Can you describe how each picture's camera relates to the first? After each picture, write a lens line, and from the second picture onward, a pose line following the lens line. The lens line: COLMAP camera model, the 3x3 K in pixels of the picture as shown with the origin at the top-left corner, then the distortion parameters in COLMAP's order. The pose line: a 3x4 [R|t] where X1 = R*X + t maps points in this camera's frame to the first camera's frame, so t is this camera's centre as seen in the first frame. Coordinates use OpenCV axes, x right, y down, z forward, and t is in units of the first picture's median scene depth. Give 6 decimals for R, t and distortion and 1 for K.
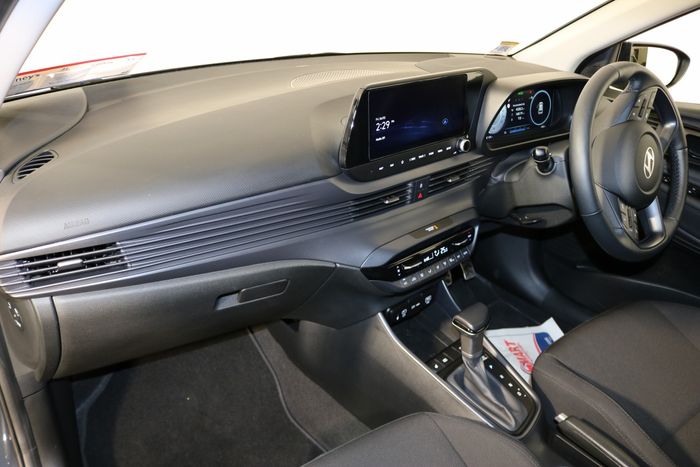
lens RADIAL K [[580.3, 0, 350.0], [0, 580.3, 233.5], [0, 0, 1]] dist [-0.157879, 0.138407]
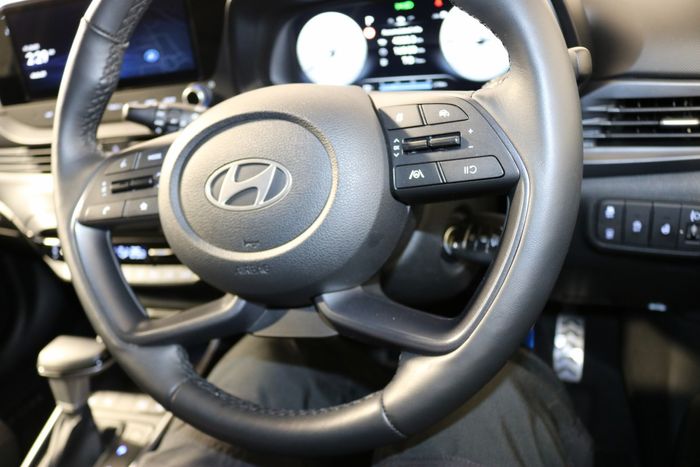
lens RADIAL K [[580.3, 0, 350.0], [0, 580.3, 233.5], [0, 0, 1]] dist [-0.157879, 0.138407]
pose [[0.501251, 0.247462, -0.829162, 0.849341], [-0.231672, 0.961631, 0.146945, -0.151773], [0.833712, 0.118438, 0.539349, 0.887169]]
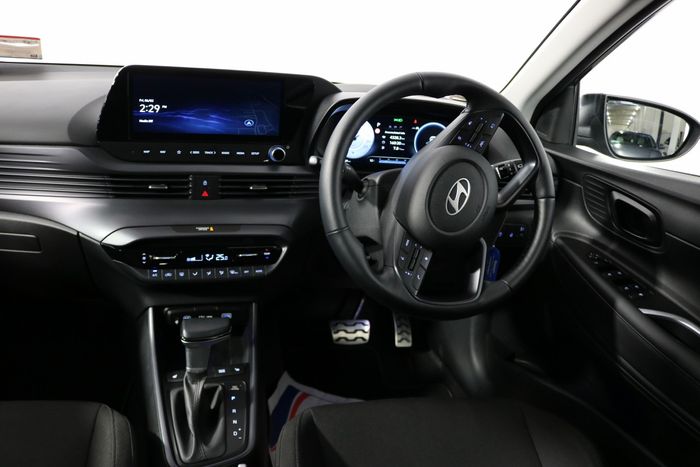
lens RADIAL K [[580.3, 0, 350.0], [0, 580.3, 233.5], [0, 0, 1]] dist [-0.157879, 0.138407]
pose [[0.918817, 0.178567, -0.351980, 0.695777], [-0.230233, 0.966840, -0.110509, 0.048290], [0.320576, 0.182575, 0.929461, 0.210706]]
